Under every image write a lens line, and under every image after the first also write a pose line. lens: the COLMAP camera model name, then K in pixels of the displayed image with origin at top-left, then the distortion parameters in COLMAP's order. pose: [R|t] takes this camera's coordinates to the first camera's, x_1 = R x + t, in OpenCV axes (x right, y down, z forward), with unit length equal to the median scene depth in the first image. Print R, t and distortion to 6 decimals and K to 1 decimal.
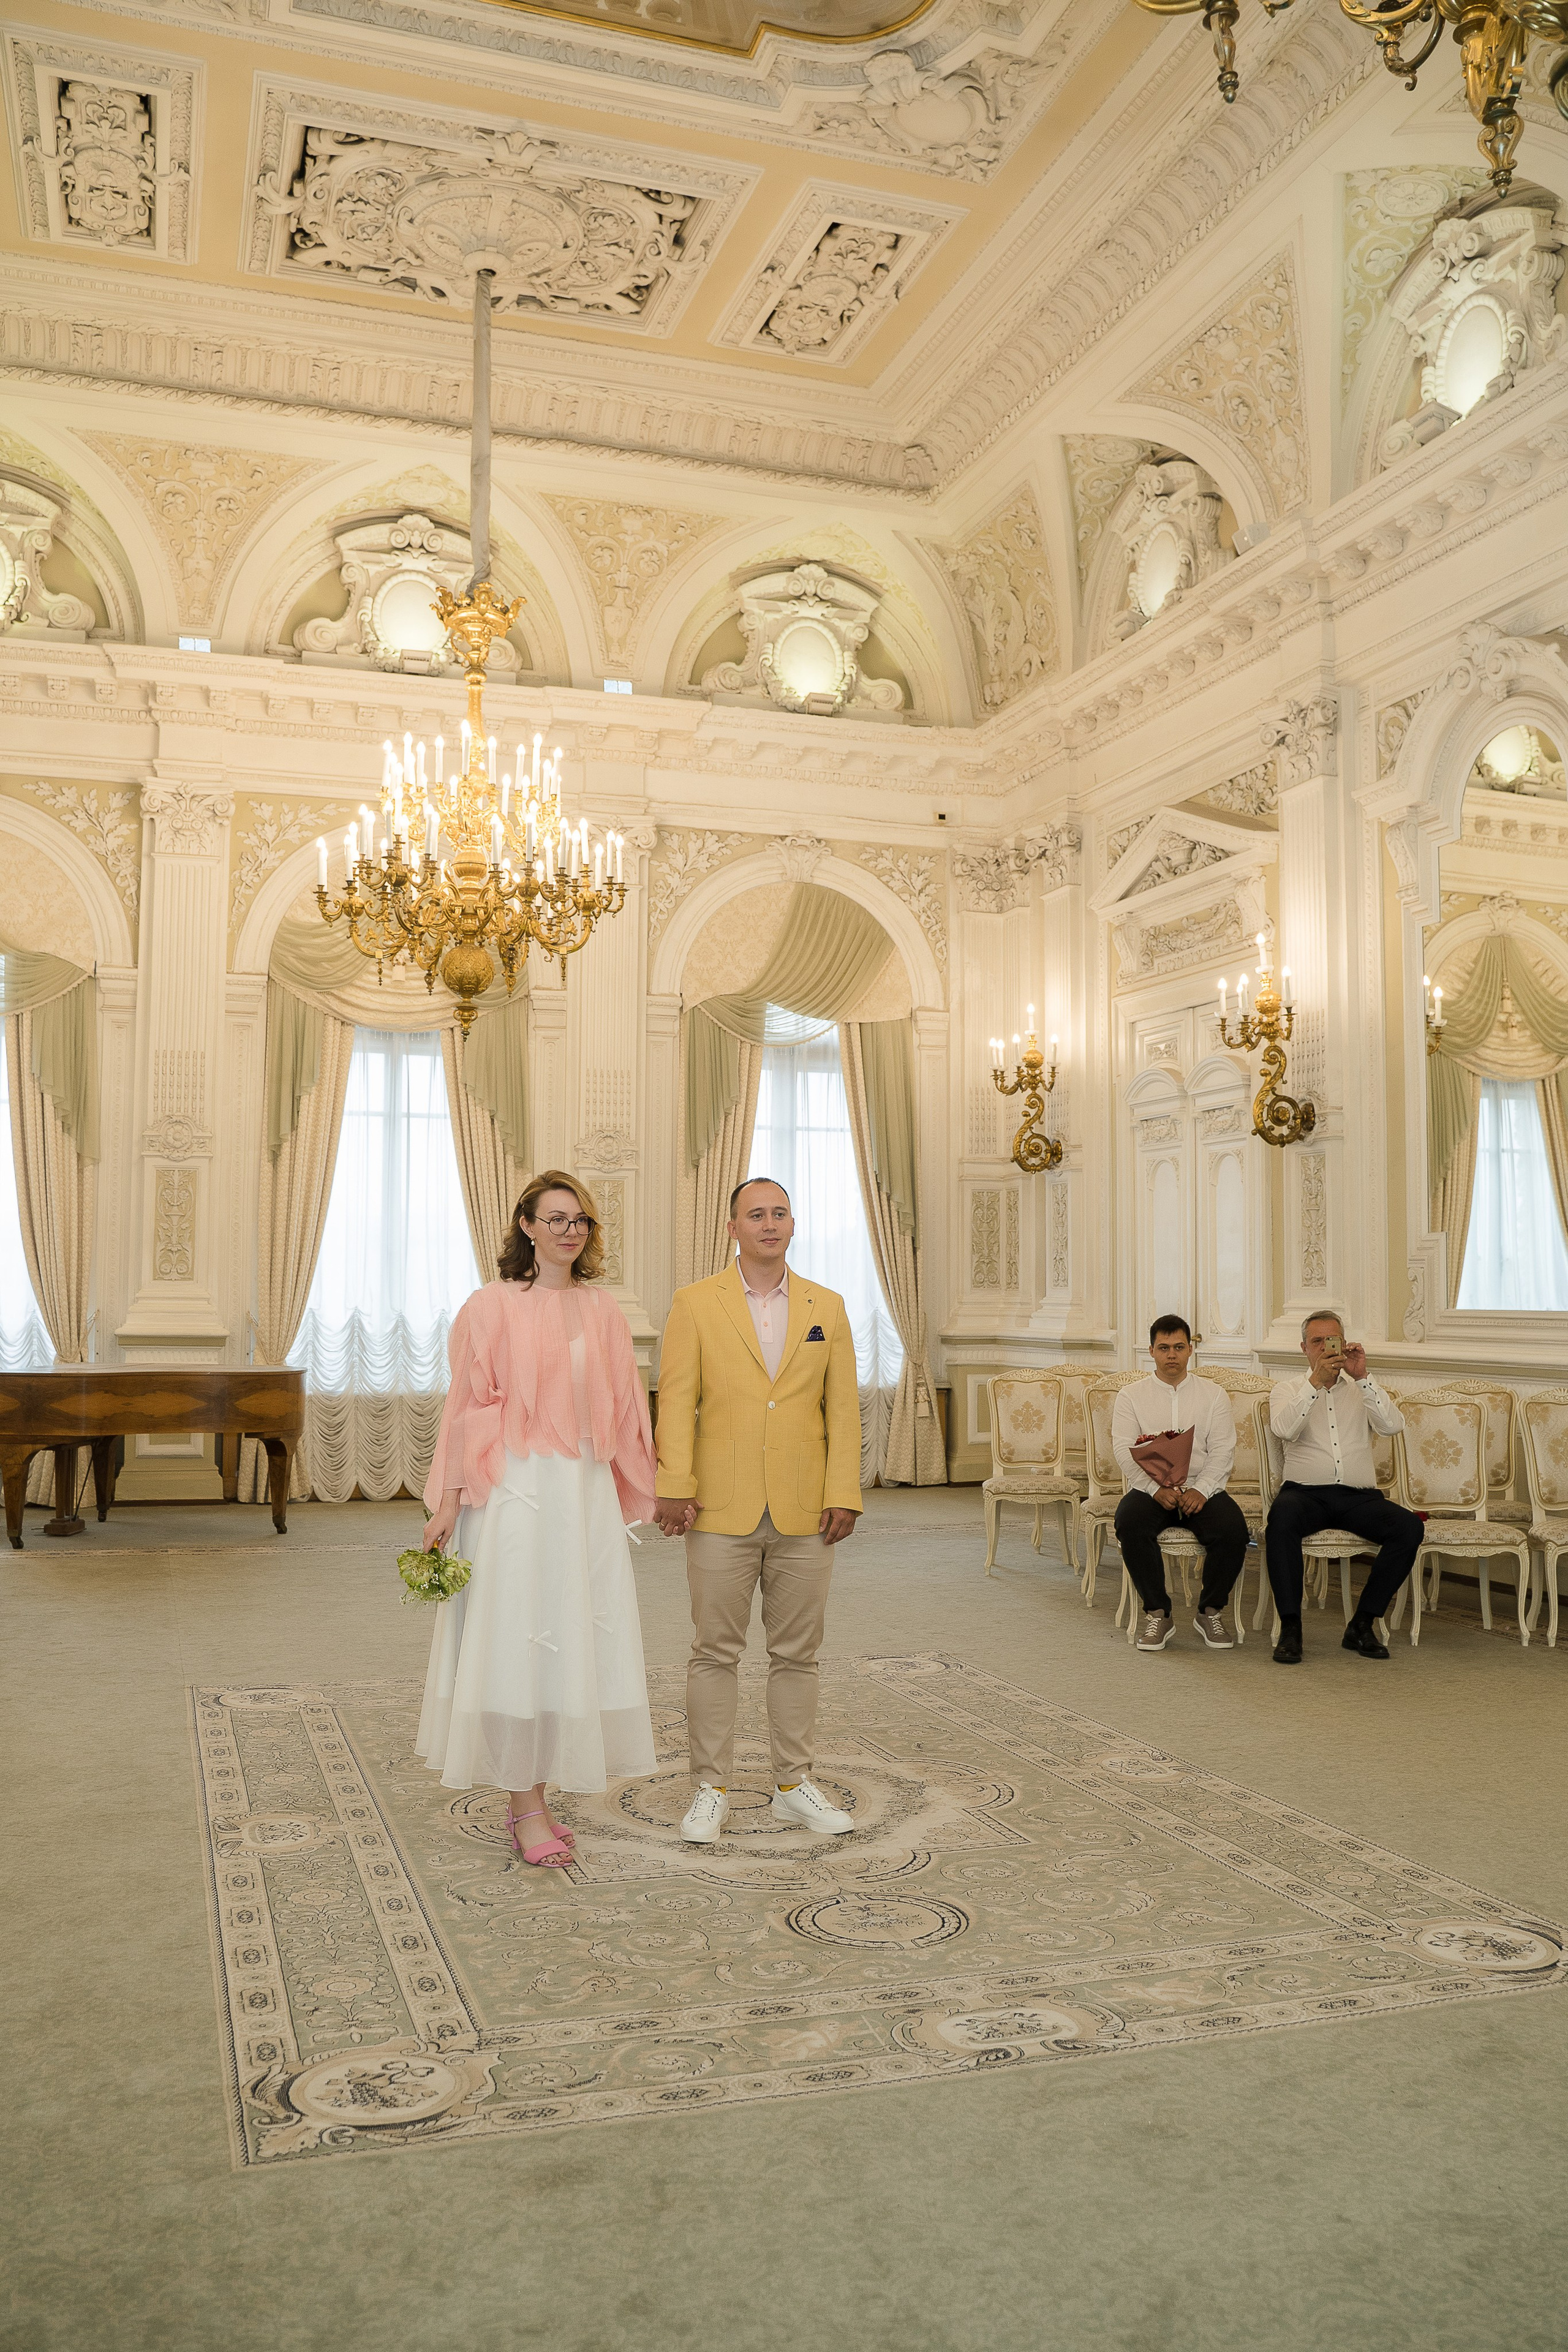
lens RADIAL K [[1869.0, 0, 791.8], [0, 1869.0, 1183.9], [0, 0, 1]] dist [-0.126580, 0.095671]
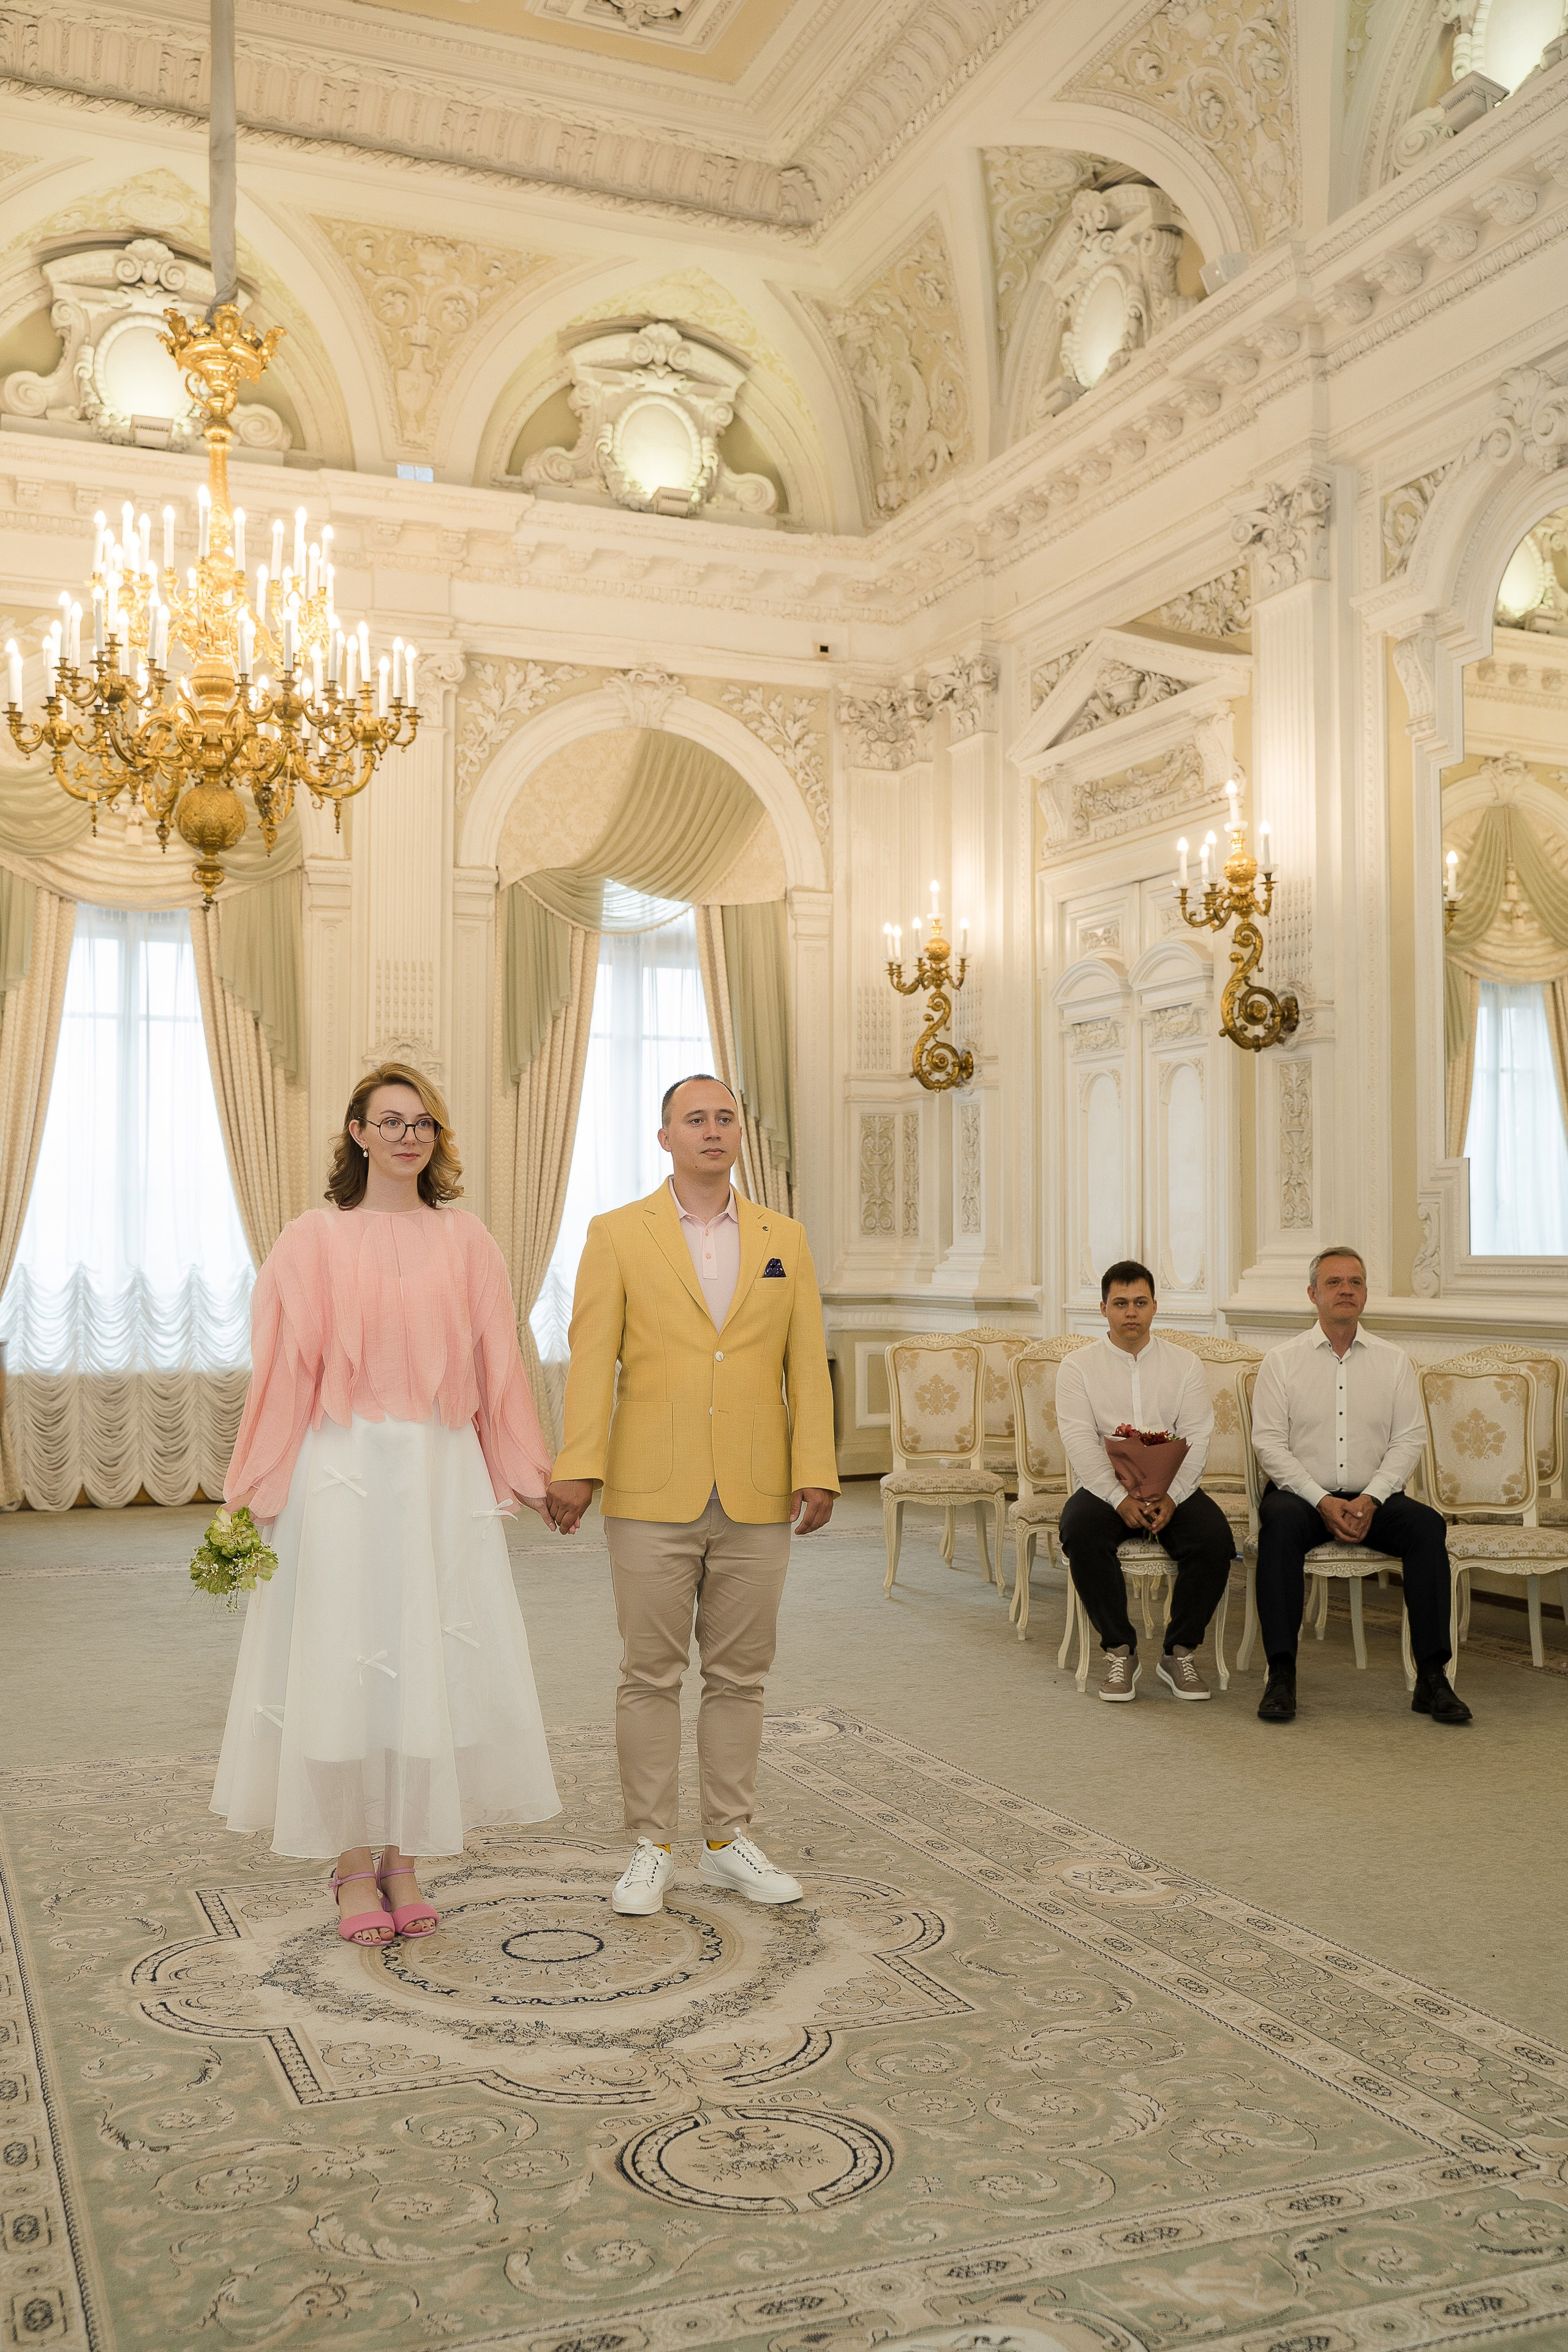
lens RADIAL K [[2167.4, 0, 787.2], [0, 2167.4, 1182.4], [0, 0, 1]] dist [-0.080092, 0.094929]
pose [[0.997744, -0.002315, 0.067090, 0.002450], [0.000537, 0.999649, 0.026504, 0.010264], [-0.067128, -0.026409, 0.997395, 0.084690]]
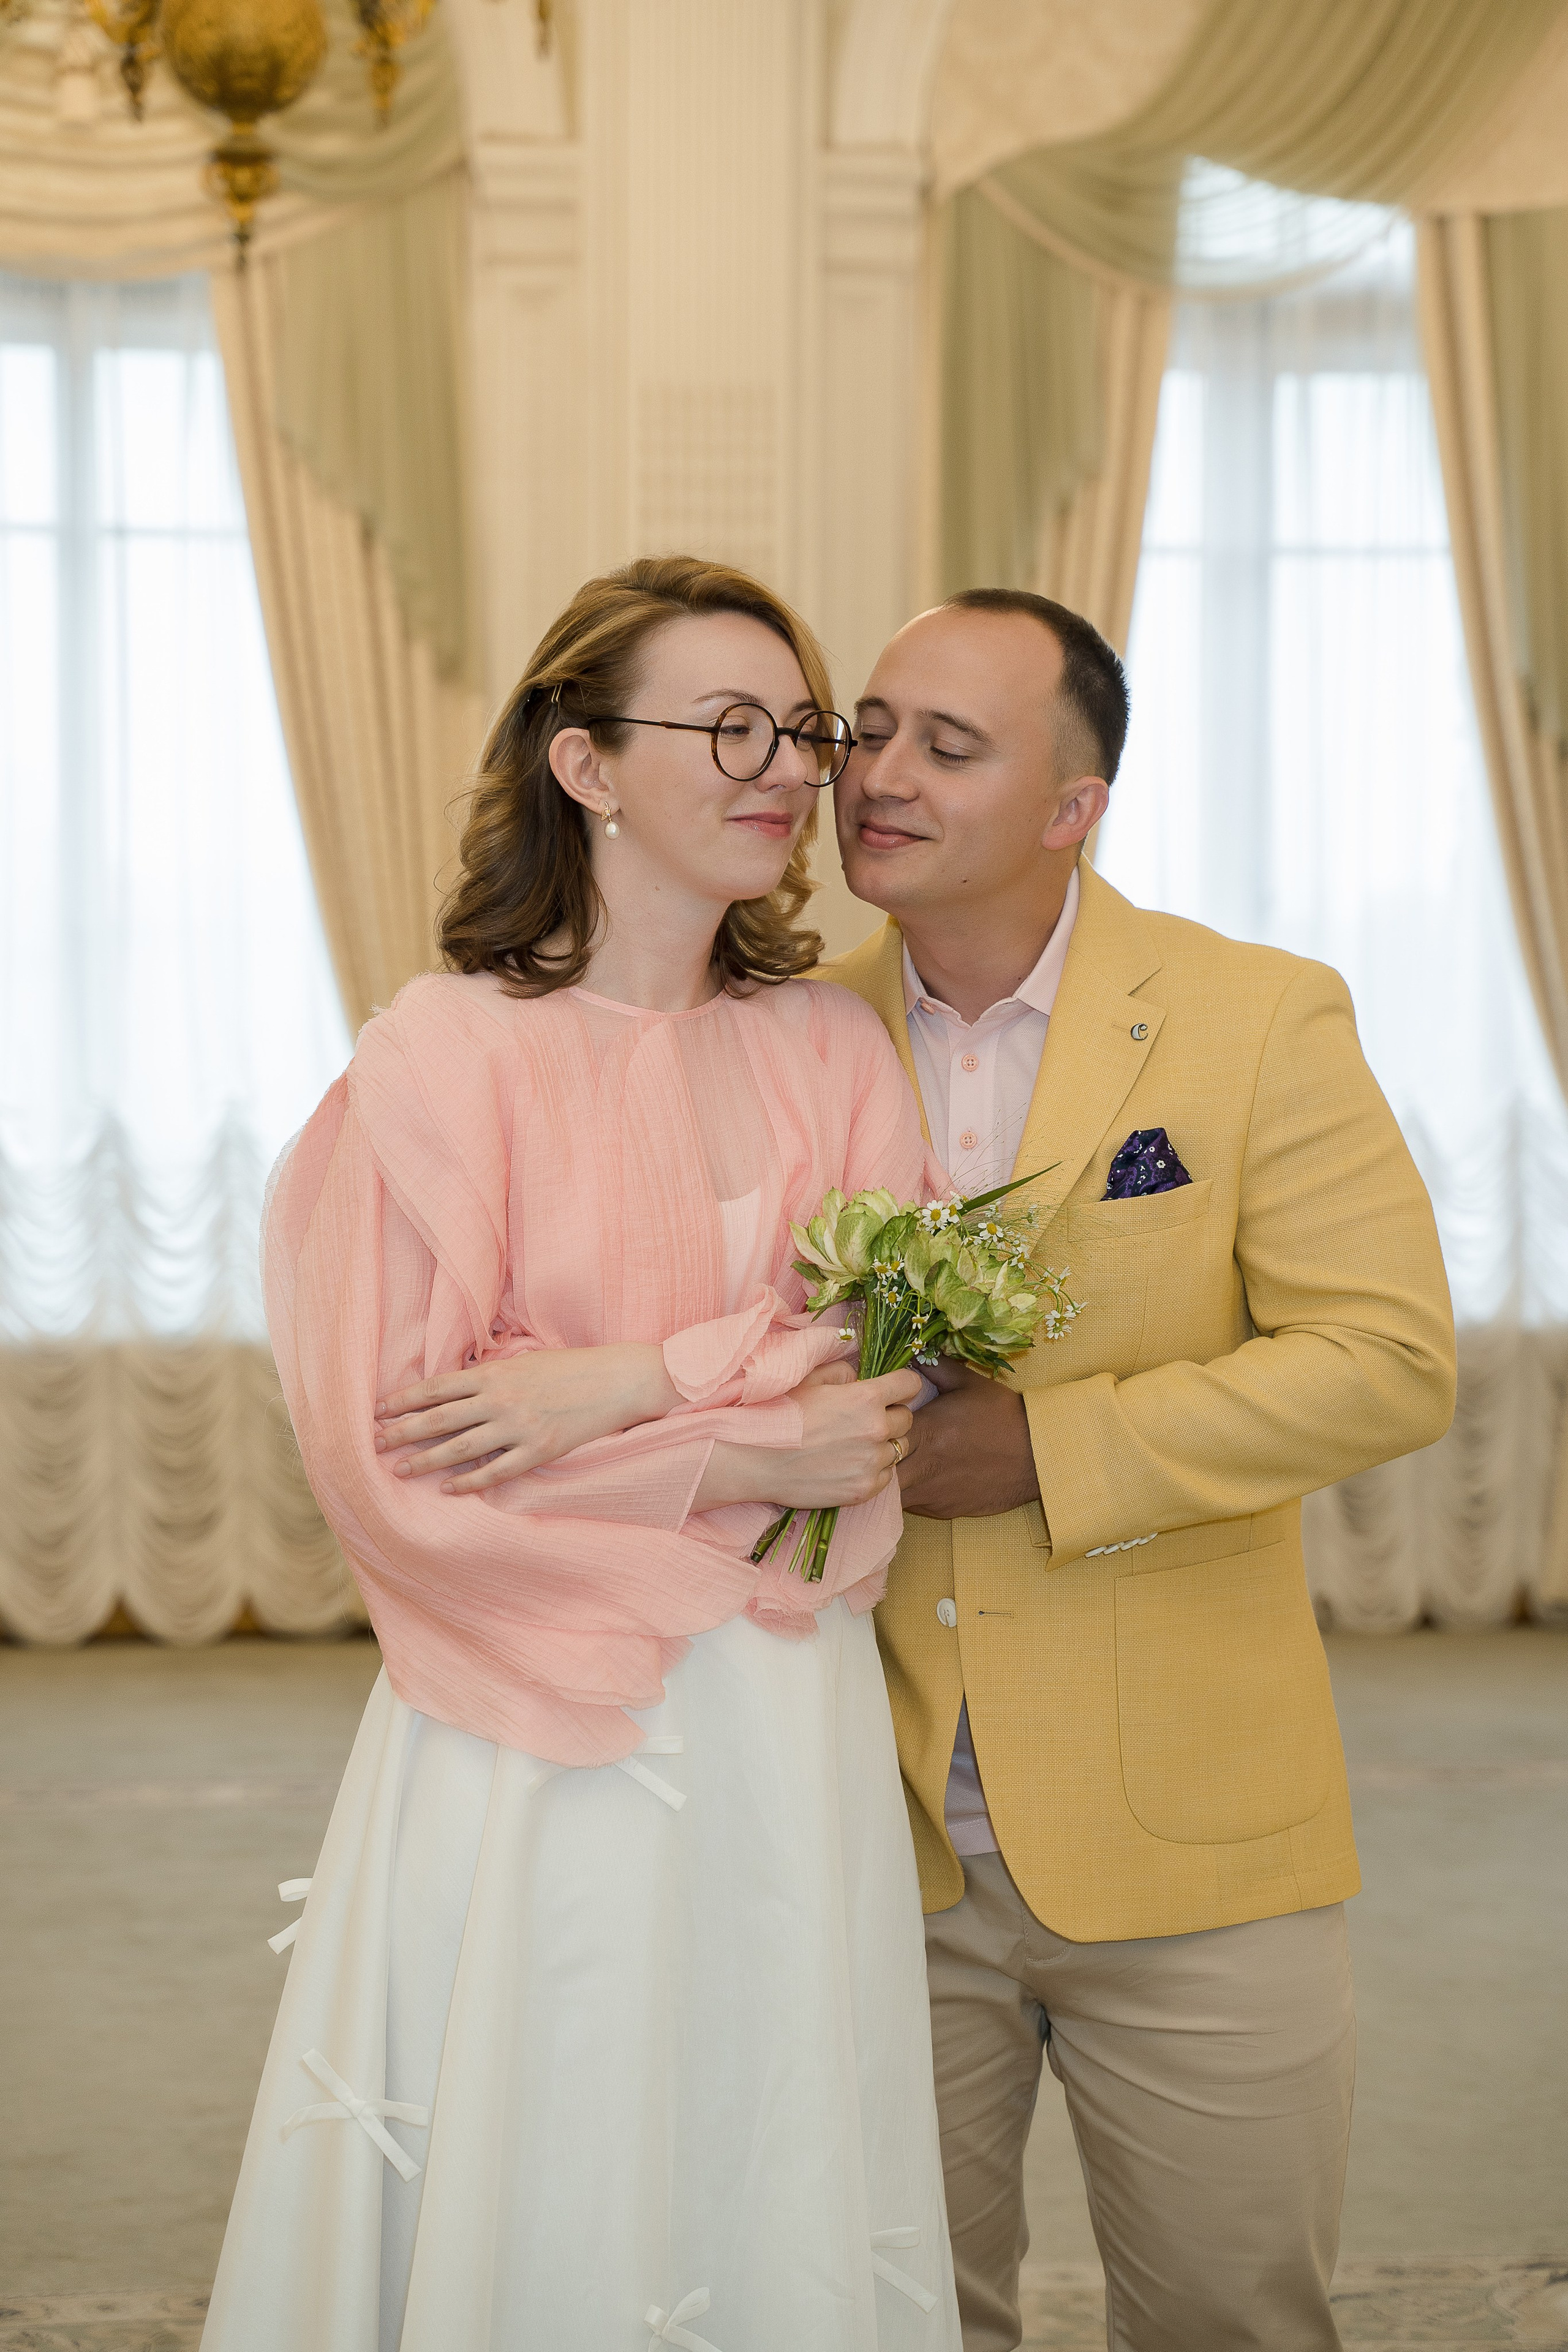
lens RADIAL K [[4832.1, 0, 475.5], [0, 4832.1, 1177.6], [0, 0, 1]] dist [0.319874, 0.102278]
pose [[0.987696, -0.000043, -0.156389, -0.002006], [0.012764, 0.996686, 0.080340, 0.012384], [0.155867, -0.081347, 0.984423, 0.137700]]
